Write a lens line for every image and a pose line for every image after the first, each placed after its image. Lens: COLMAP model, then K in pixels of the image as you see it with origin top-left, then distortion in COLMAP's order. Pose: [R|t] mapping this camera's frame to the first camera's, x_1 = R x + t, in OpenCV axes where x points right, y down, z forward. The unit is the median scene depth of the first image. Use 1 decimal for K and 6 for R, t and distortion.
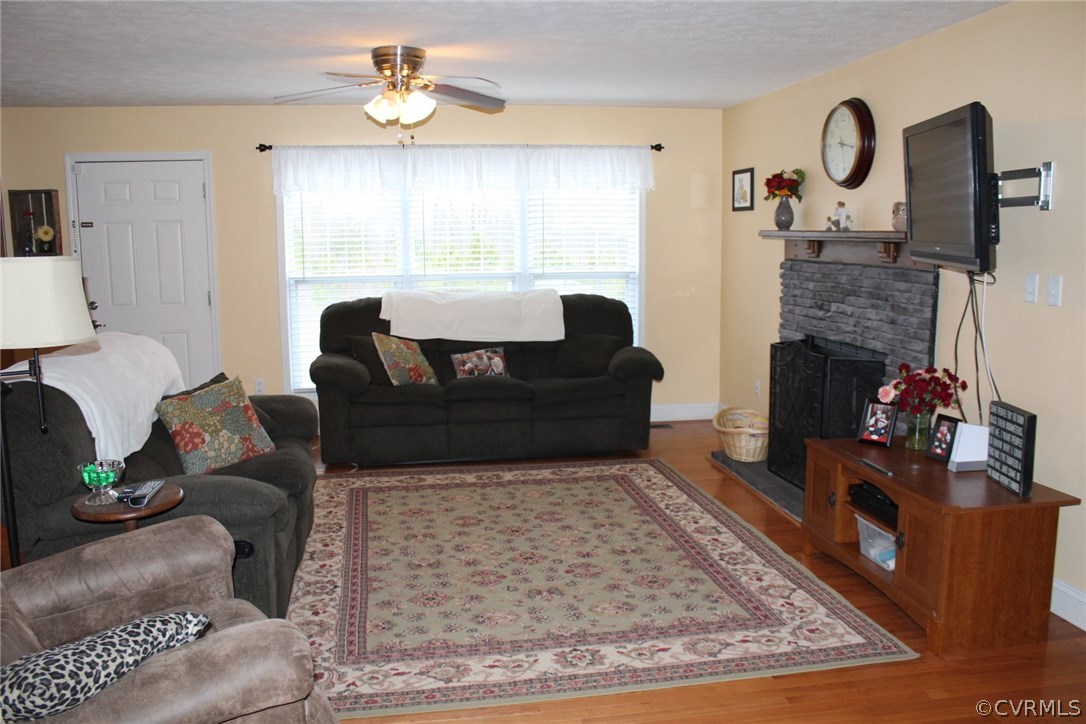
lens RADIAL K [[898.1, 0, 537.1], [0, 898.1, 359.6], [0, 0, 1]] dist [-0.166280, 0.137035]
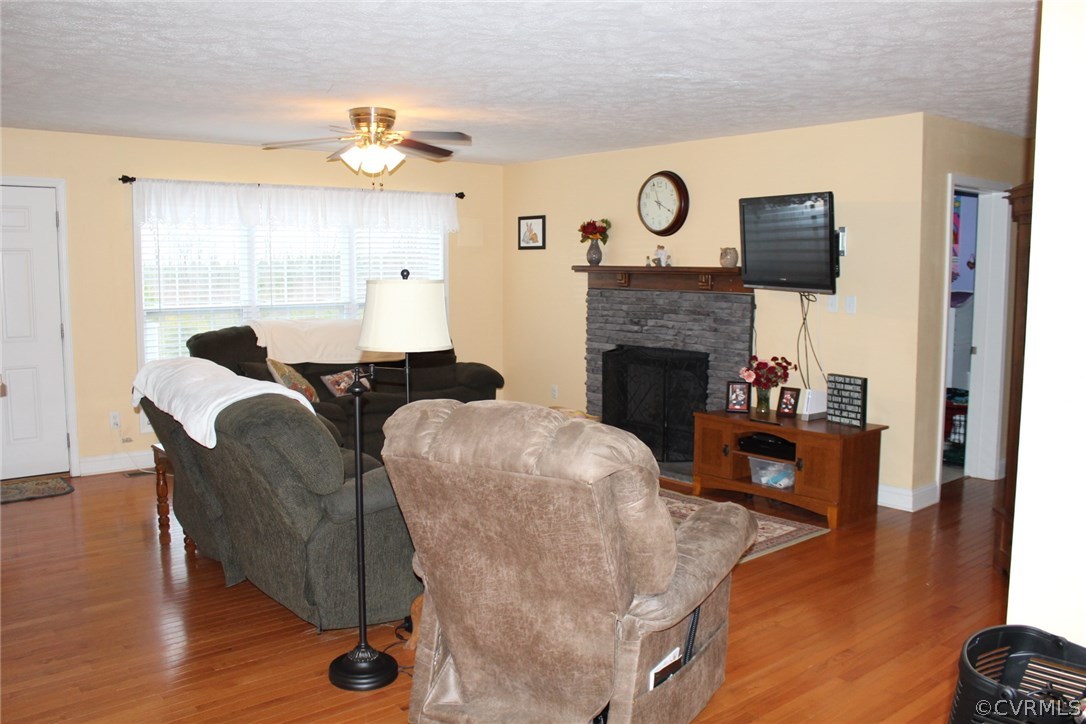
lens RADIAL K [[898.1, 0, 539.5], [0, 898.1, 363.1], [0, 0, 1]] dist [-0.166280, 0.137035]
pose [[0.861550, -0.043644, 0.505793, -0.560044], [0.060394, 0.998034, -0.016754, 0.016791], [-0.504067, 0.044981, 0.862492, -0.106856]]
